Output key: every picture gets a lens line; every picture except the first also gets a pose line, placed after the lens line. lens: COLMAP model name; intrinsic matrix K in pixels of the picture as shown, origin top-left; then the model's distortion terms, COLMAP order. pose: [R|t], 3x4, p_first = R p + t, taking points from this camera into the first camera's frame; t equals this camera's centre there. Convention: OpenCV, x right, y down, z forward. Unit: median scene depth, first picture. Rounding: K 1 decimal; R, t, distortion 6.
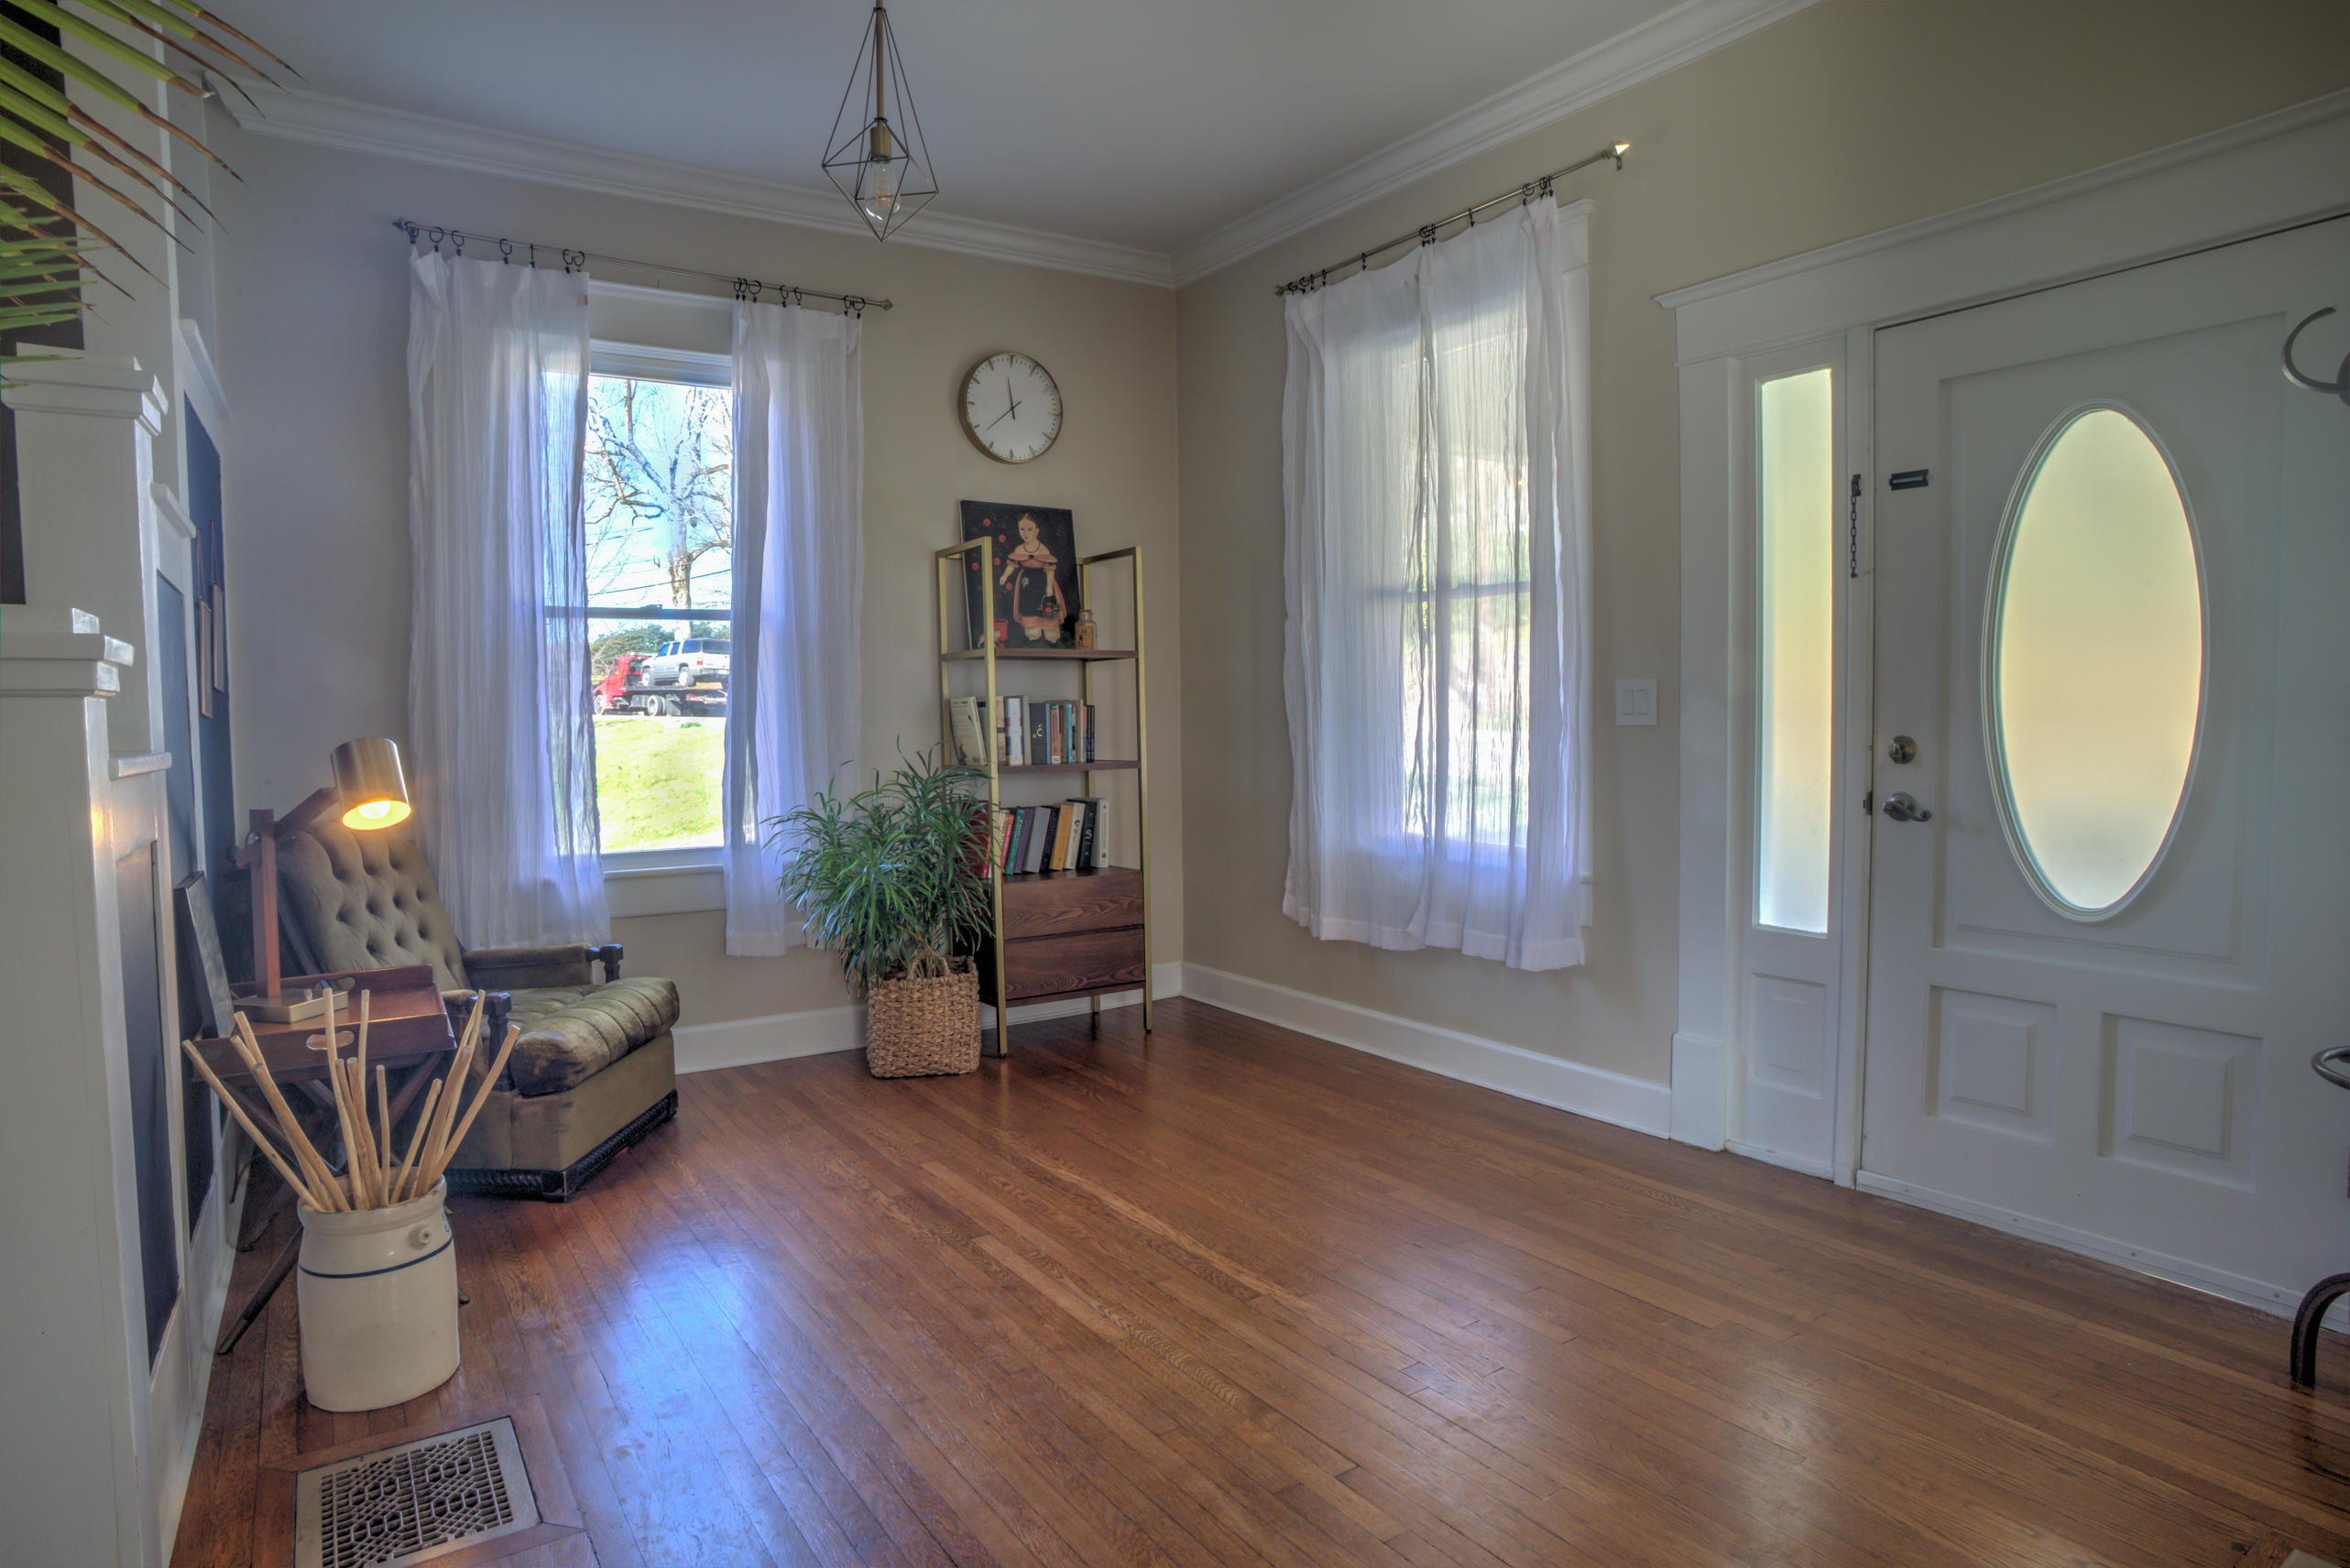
lens RADIAL K [[1345.8, 0, 1175.0], [0, 1345.8, 784.0], [0, 0, 1]] dist [-0.120371, 0.079177]
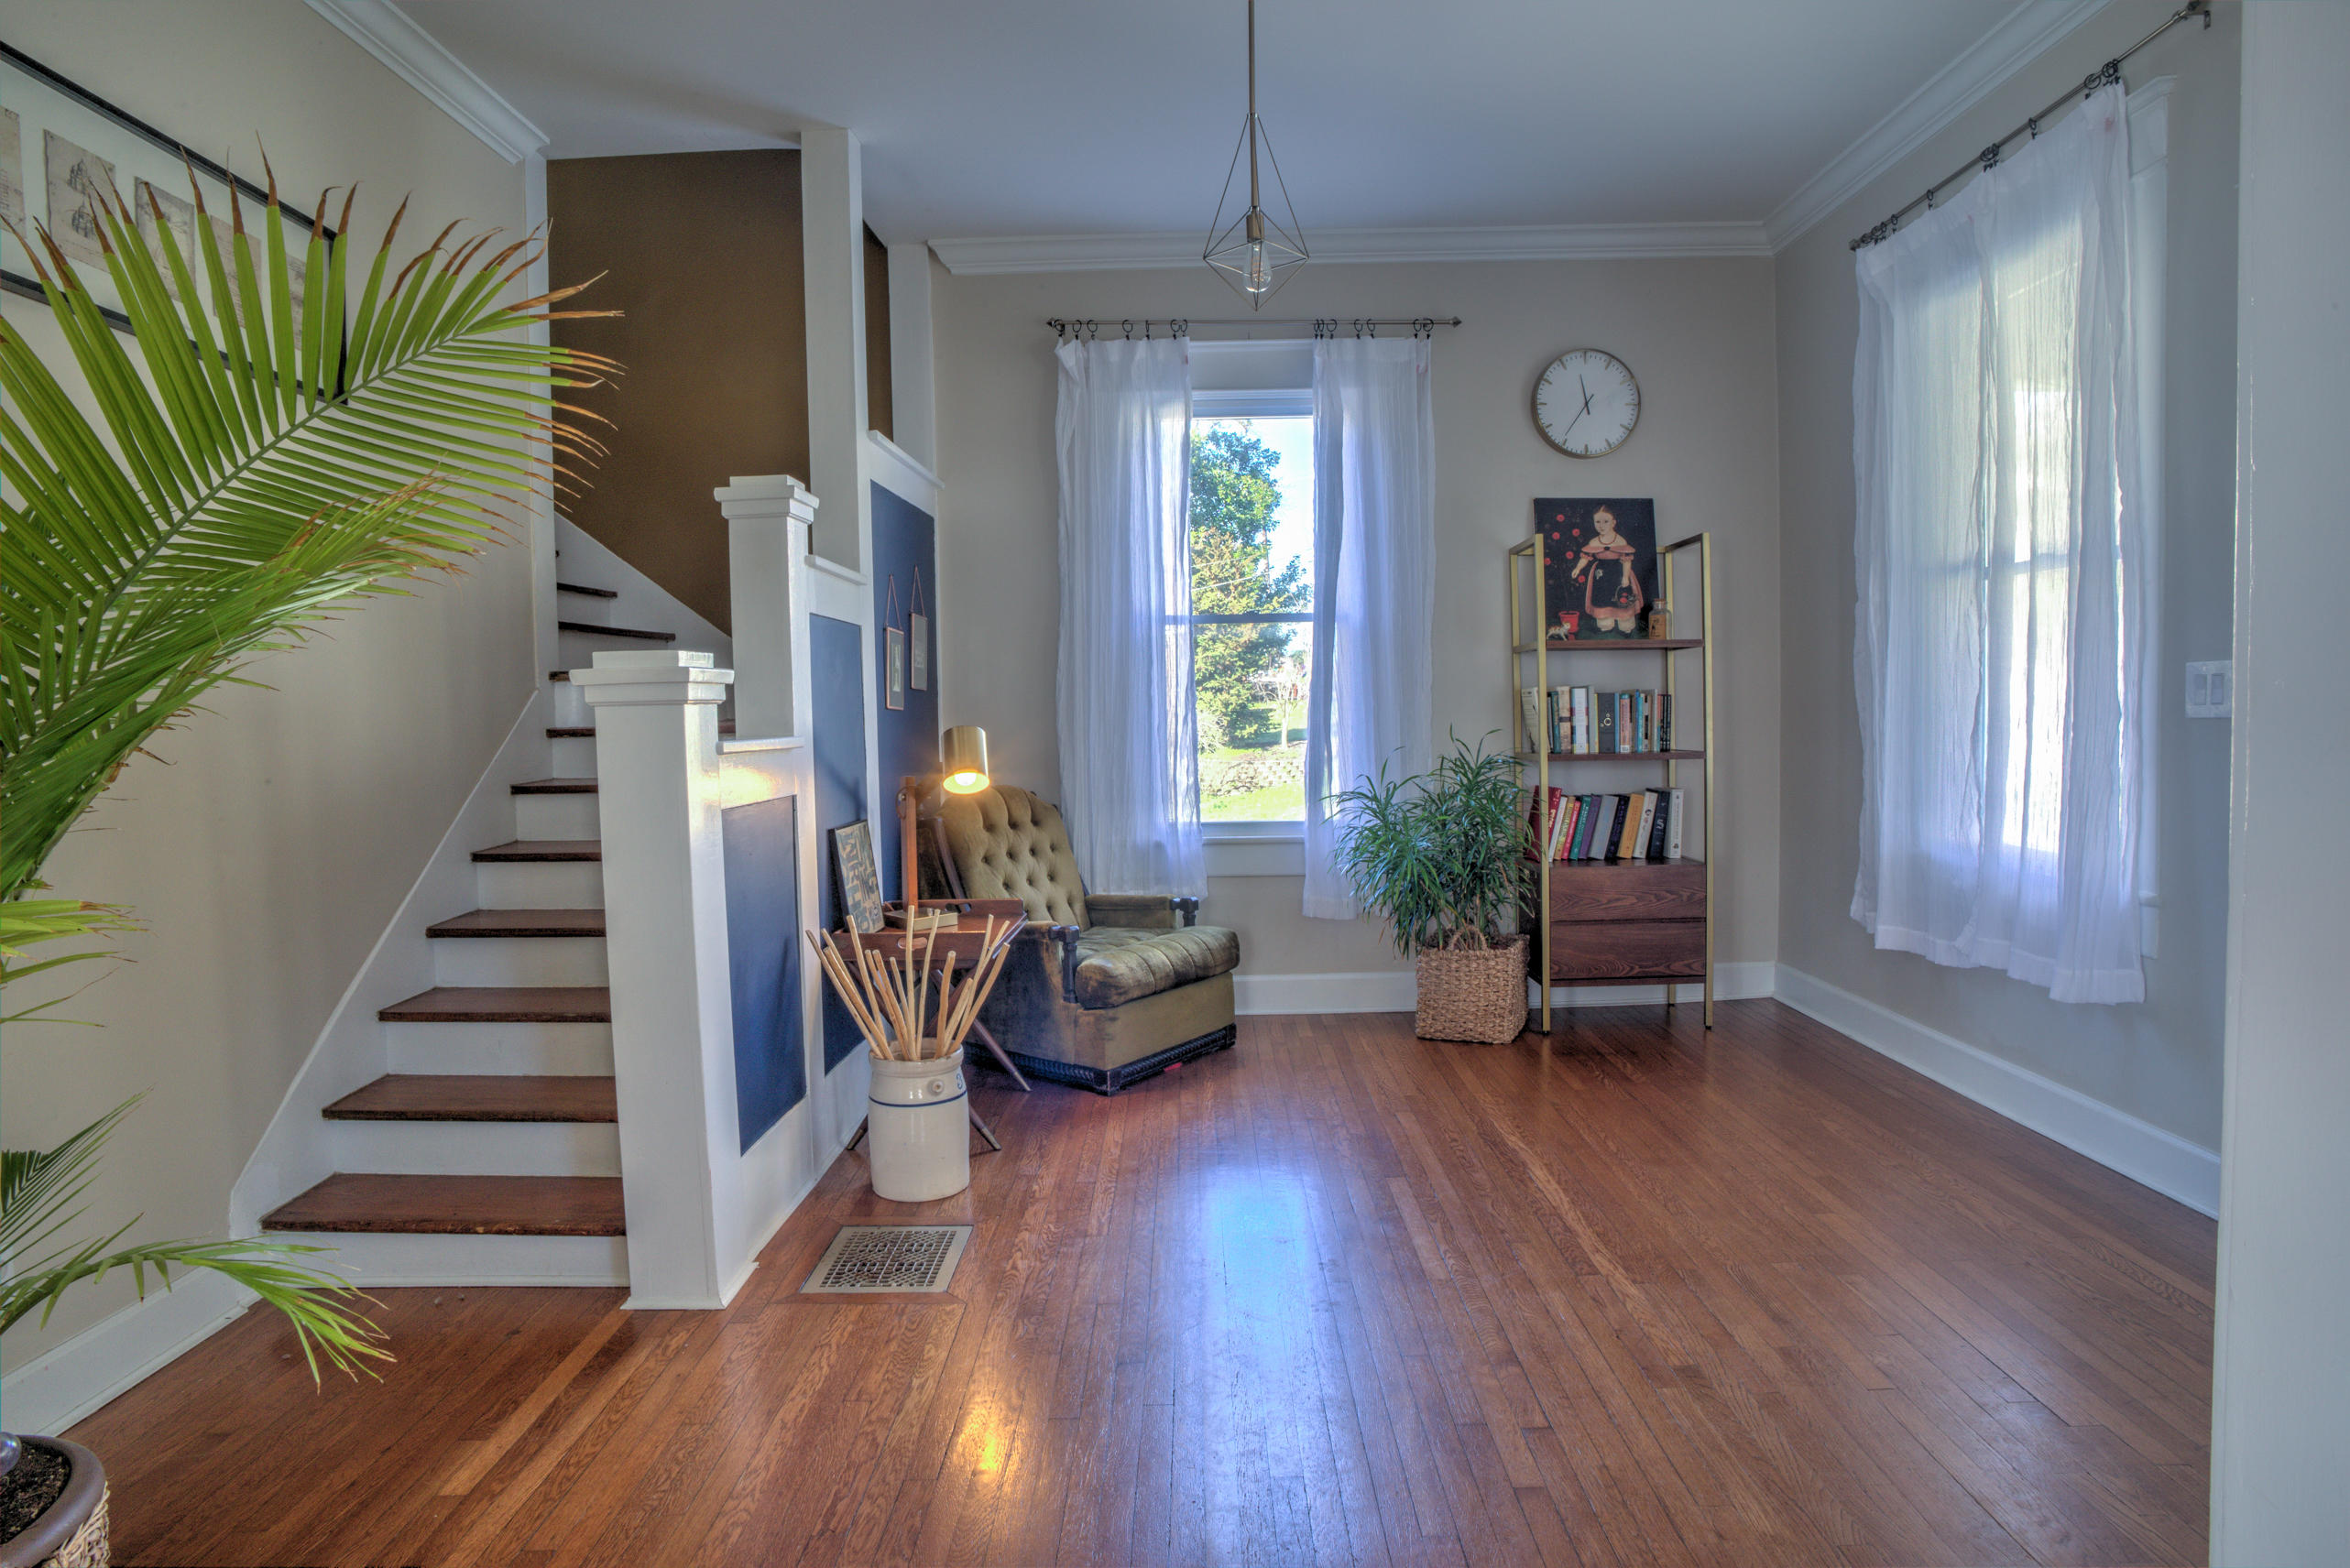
lens RADIAL K [[1345.8, 0, 1175.0], [0, 1345.8, 784.0], [0, 0, 1]] dist [-0.120371, 0.079177]
pose [[0.823228, 0.028520, -0.566994, 0.225793], [-0.021452, 0.999587, 0.019134, -0.003956], [0.567305, -0.003588, 0.823500, -0.015066]]
